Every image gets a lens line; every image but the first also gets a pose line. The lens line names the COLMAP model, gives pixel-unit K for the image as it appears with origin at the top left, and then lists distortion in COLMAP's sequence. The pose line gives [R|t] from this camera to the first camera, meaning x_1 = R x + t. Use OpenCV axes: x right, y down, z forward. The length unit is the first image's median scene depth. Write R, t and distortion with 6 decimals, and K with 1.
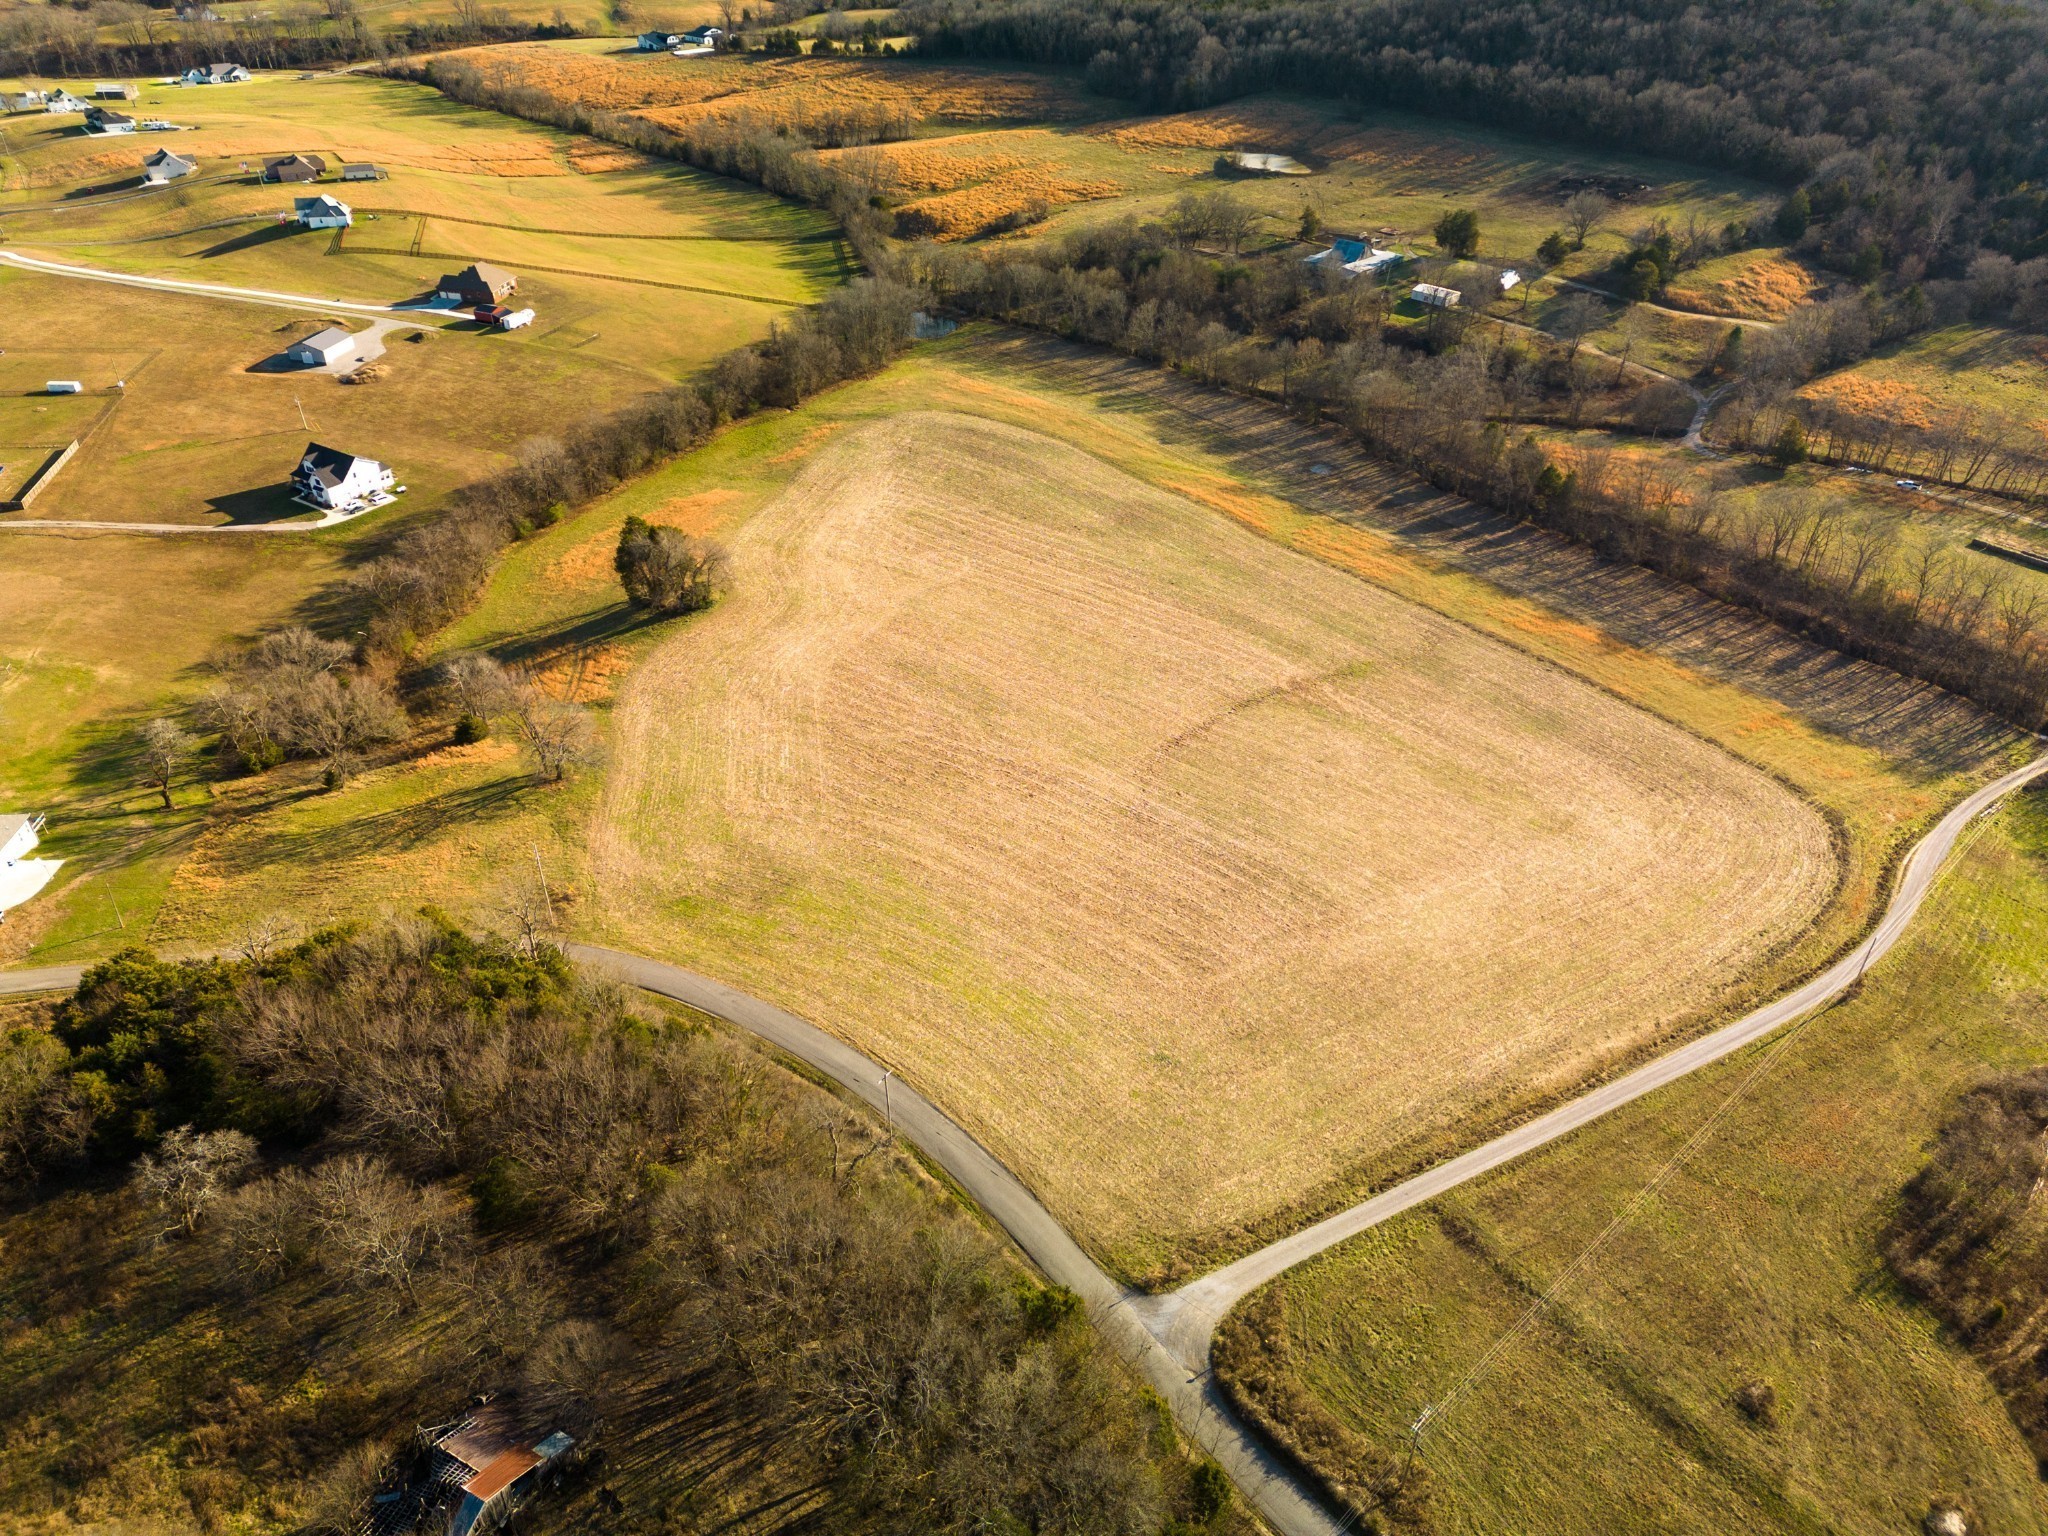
lens RADIAL K [[1427.8, 0, 1030.2], [0, 1427.8, 766.1], [0, 0, 1]] dist [0.086462, -0.081359]
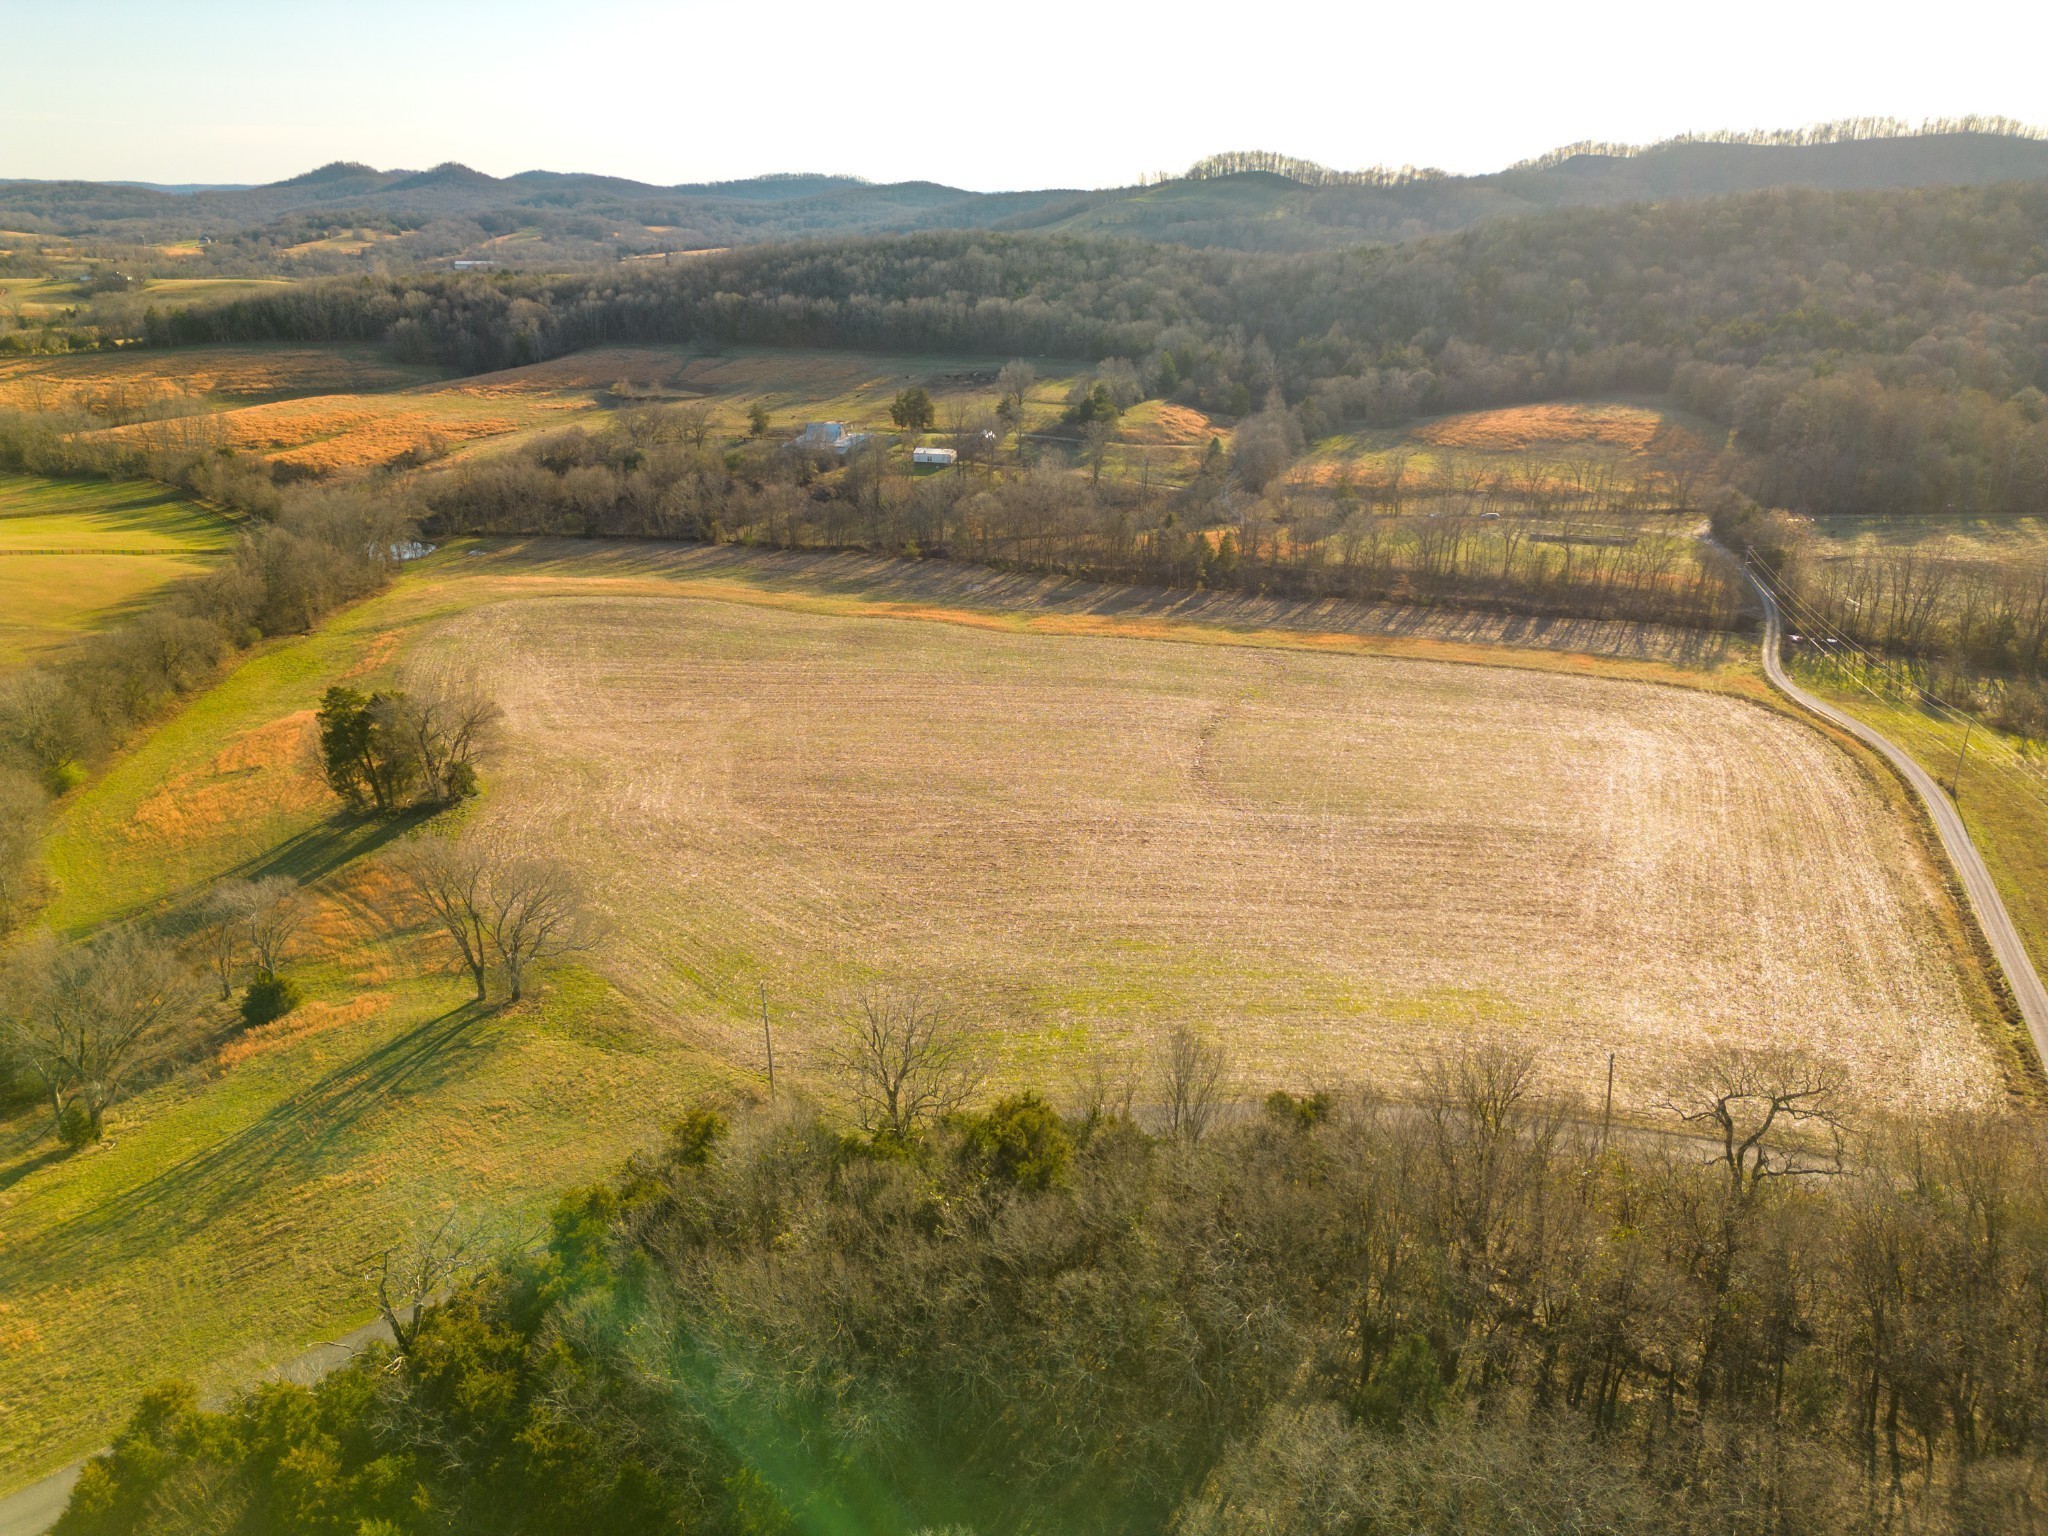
lens RADIAL K [[1427.8, 0, 1030.8], [0, 1427.8, 753.3], [0, 0, 1]] dist [0.086462, -0.081359]
pose [[0.841307, -0.203557, 0.500767, -0.303511], [0.309742, 0.940758, -0.137968, 0.044731], [-0.443016, 0.271182, 0.854516, 0.243817]]
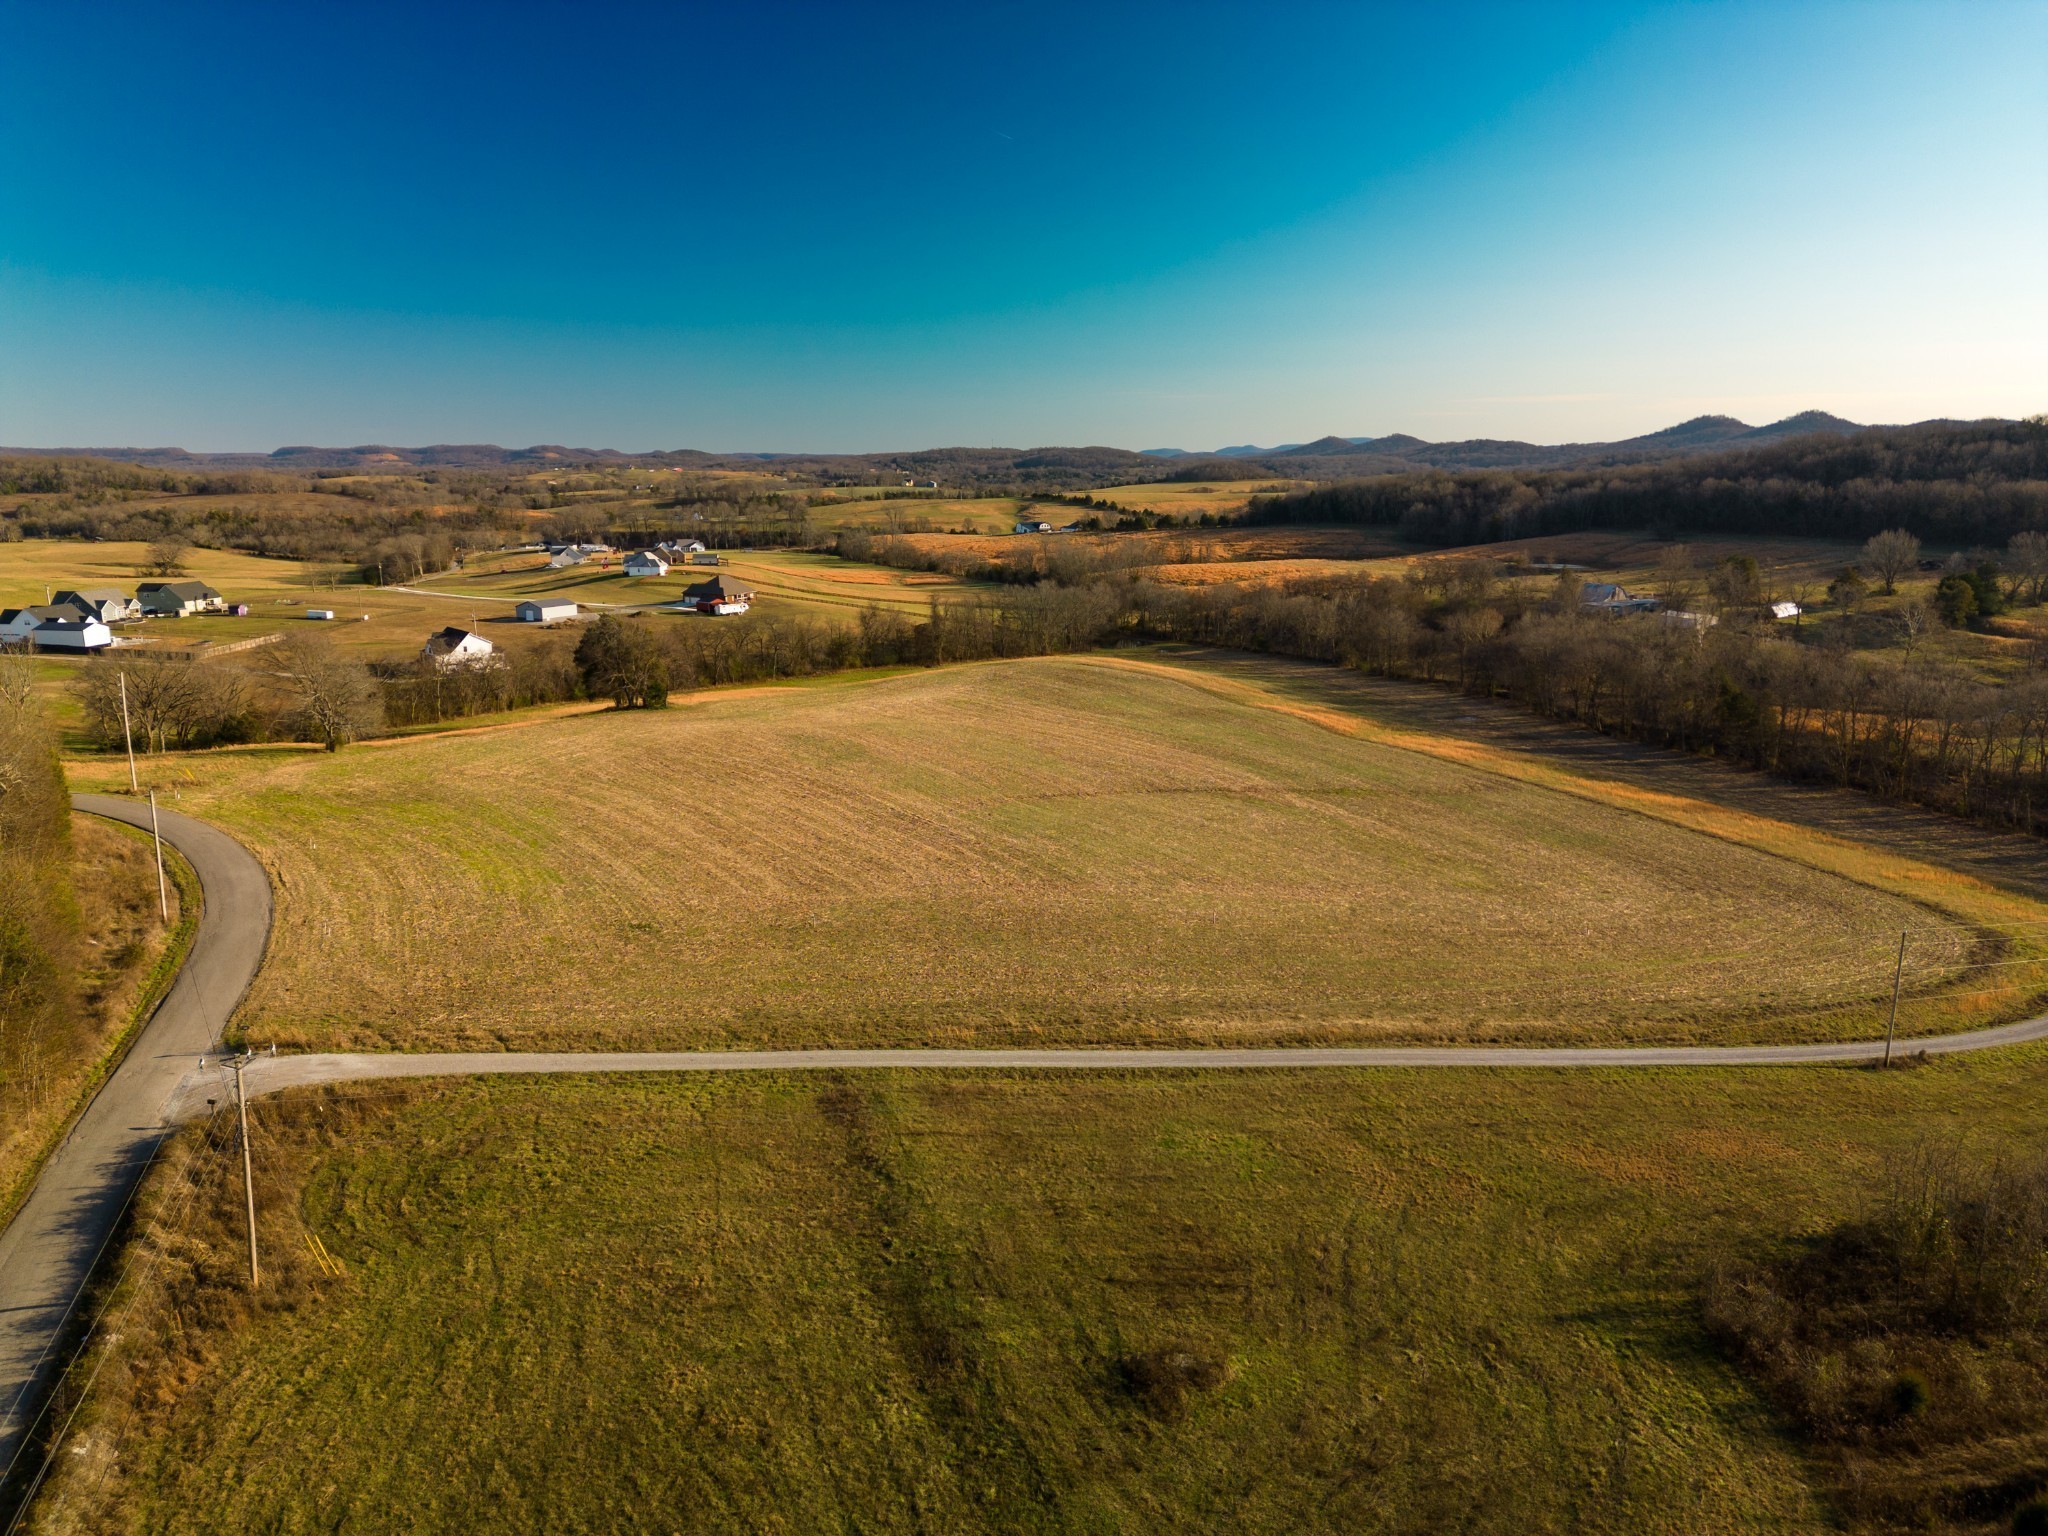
lens RADIAL K [[1427.8, 0, 1028.3], [0, 1427.8, 771.5], [0, 0, 1]] dist [0.086462, -0.081359]
pose [[0.950911, 0.053990, -0.304720, 0.251938], [-0.164065, 0.922848, -0.348474, 0.184695], [0.262396, 0.381361, 0.886404, 0.228500]]
